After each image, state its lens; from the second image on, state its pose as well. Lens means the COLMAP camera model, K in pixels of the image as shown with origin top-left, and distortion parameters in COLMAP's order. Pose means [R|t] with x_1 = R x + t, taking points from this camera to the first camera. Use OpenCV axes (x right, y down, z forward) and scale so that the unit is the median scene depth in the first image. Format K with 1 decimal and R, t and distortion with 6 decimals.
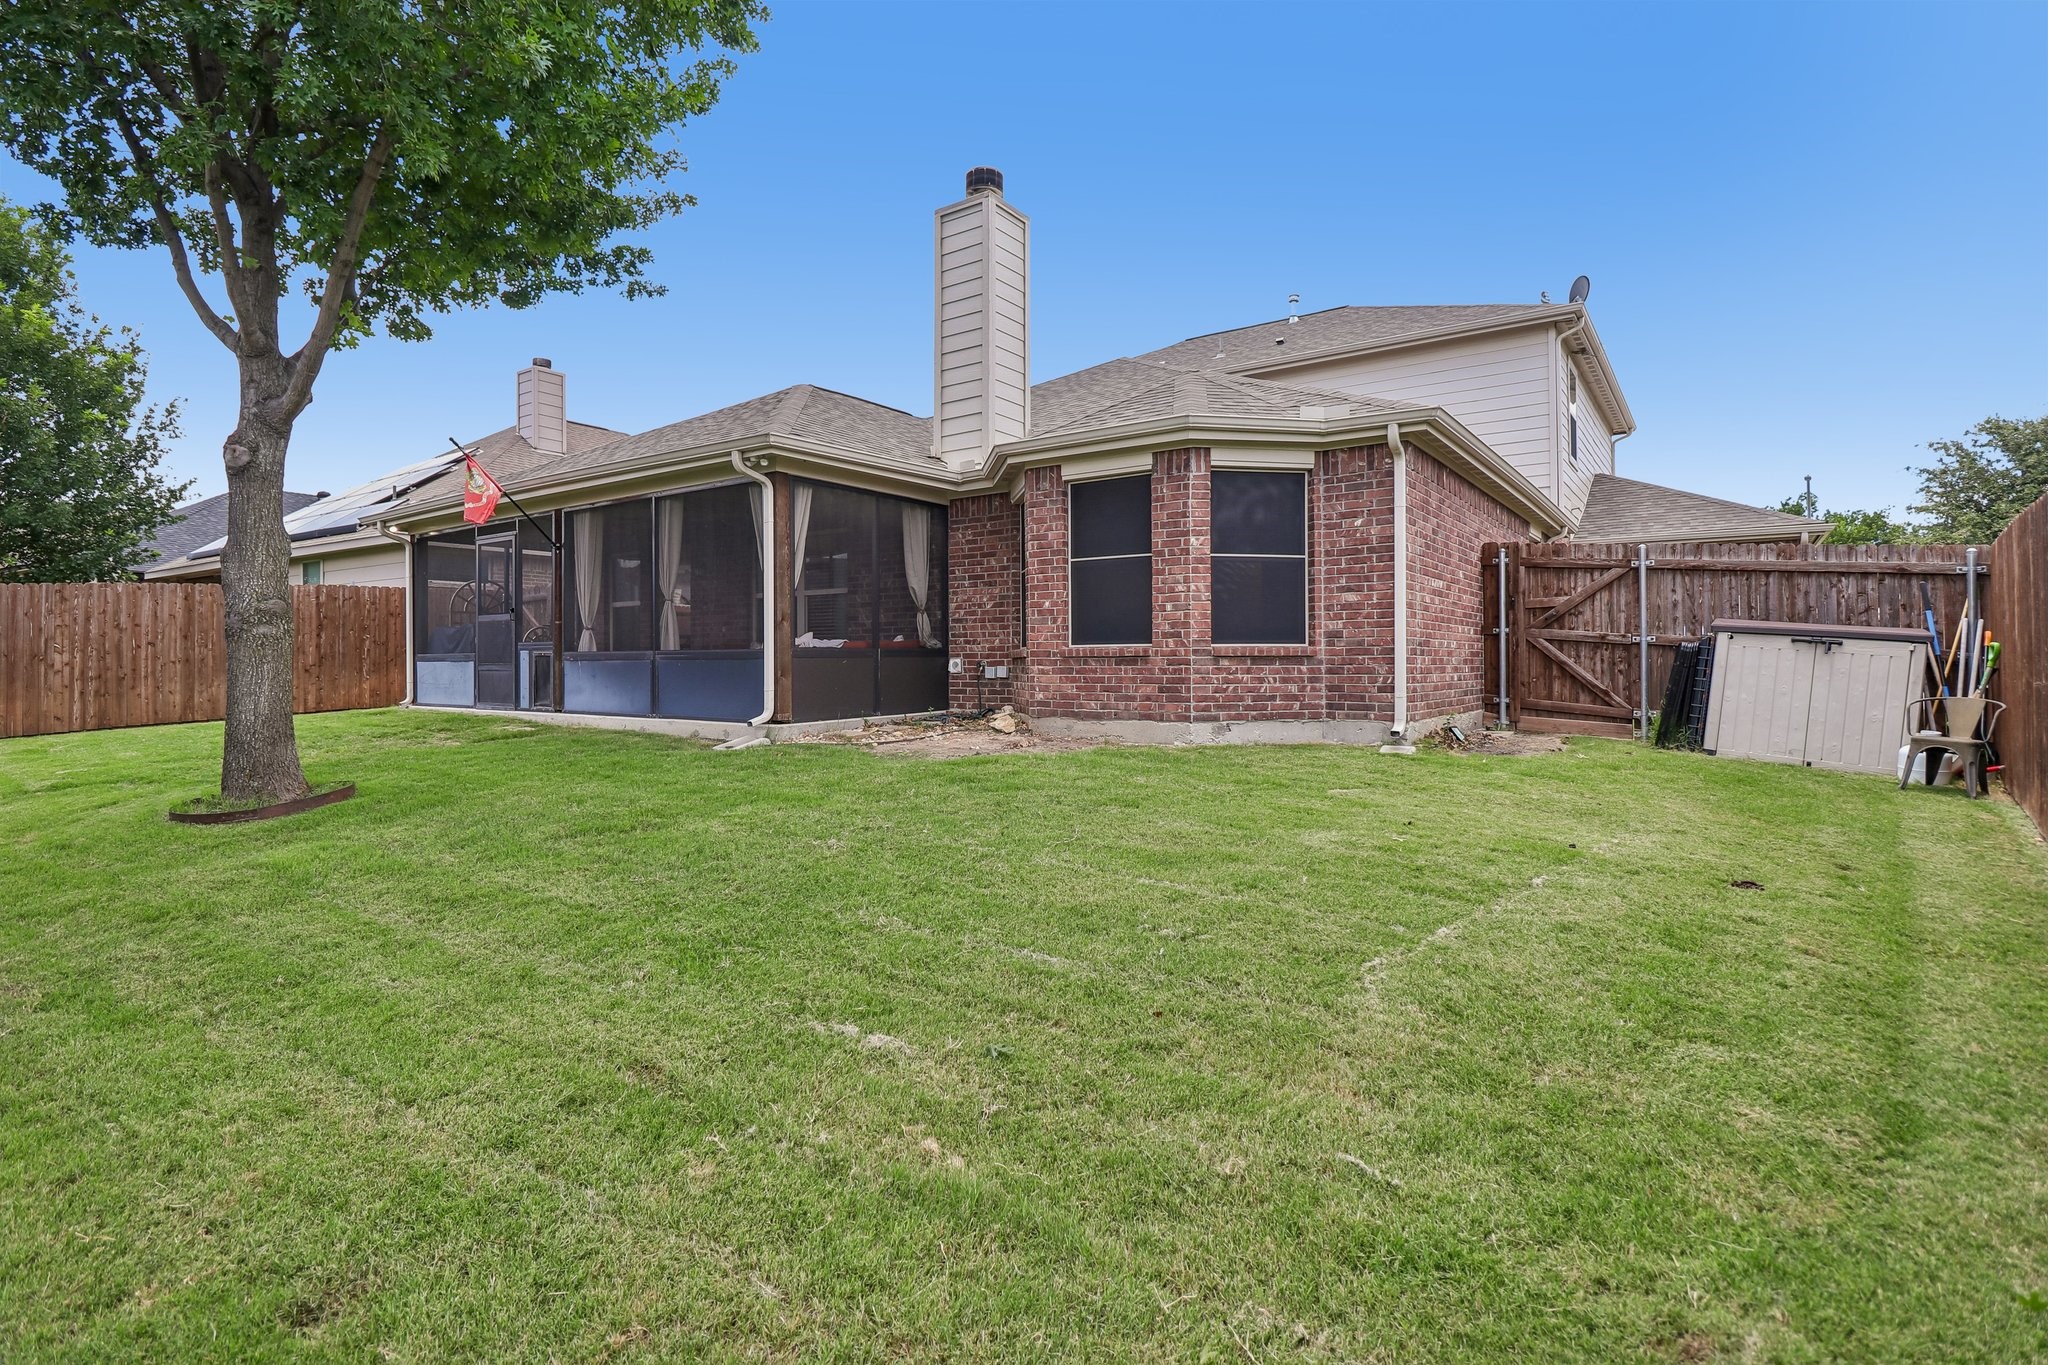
lens RADIAL K [[989.4, 0, 1017.1], [0, 989.4, 655.8], [0, 0, 1]] dist [-0.002979, -0.004004]
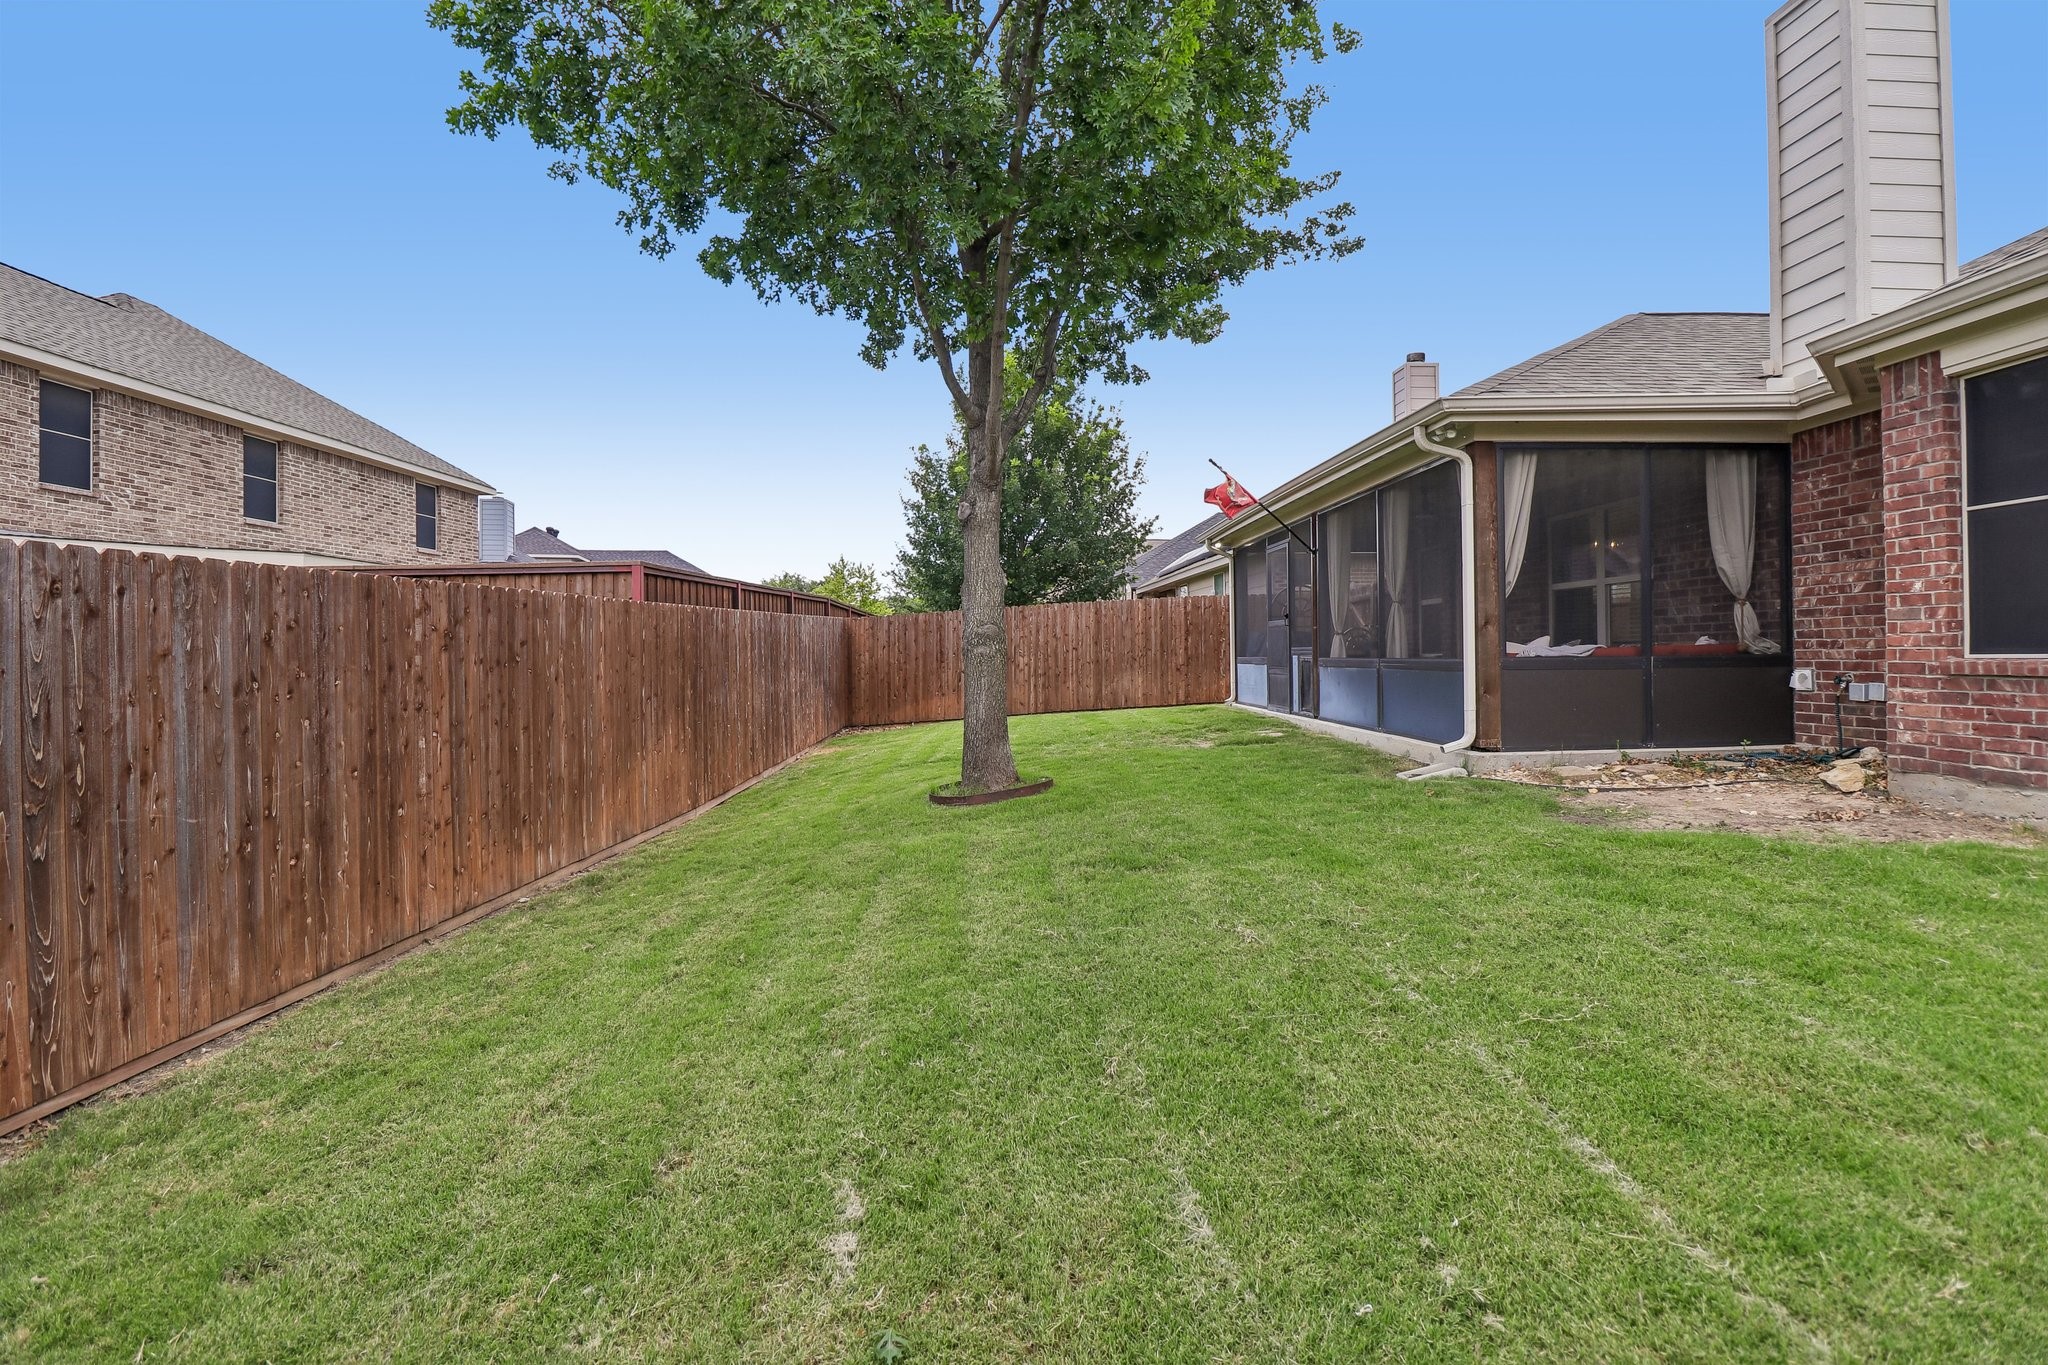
lens RADIAL K [[989.4, 0, 1035.2], [0, 989.4, 650.6], [0, 0, 1]] dist [-0.002979, -0.004004]
pose [[0.617376, -0.003560, -0.786660, 0.152902], [0.009392, 0.999952, 0.002845, -0.017622], [0.786612, -0.009145, 0.617380, 0.185274]]
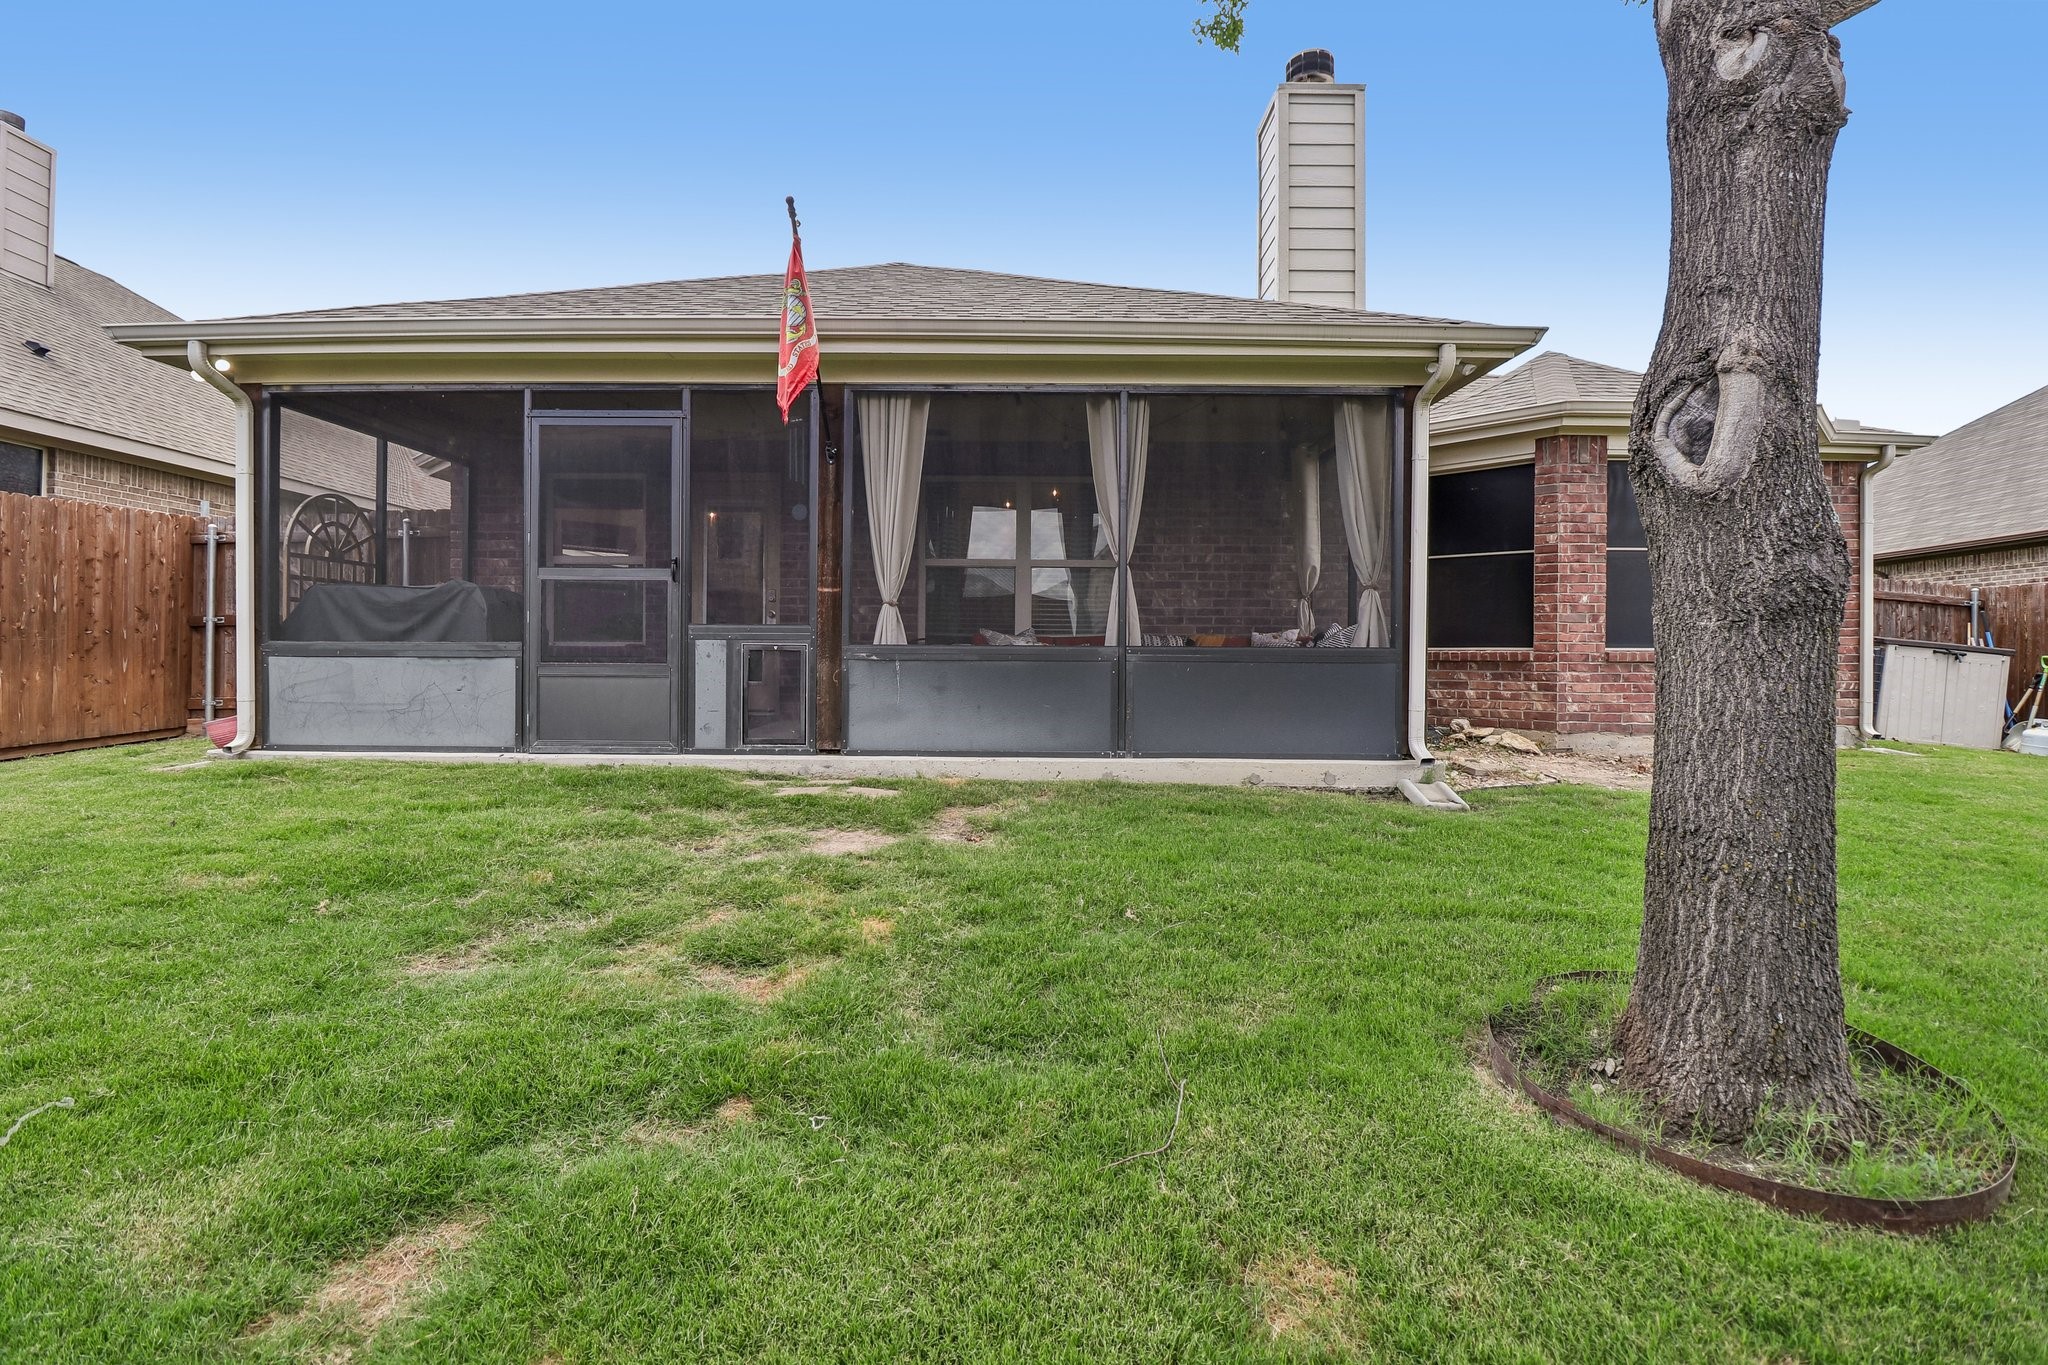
lens RADIAL K [[934.9, 0, 1038.4], [0, 934.9, 653.7], [0, 0, 1]] dist [0.008737, -0.007166]
pose [[0.817915, 0.009099, 0.575267, -0.727155], [-0.012386, 0.999922, 0.001794, -0.000976], [-0.575205, -0.008593, 0.817964, 0.551755]]
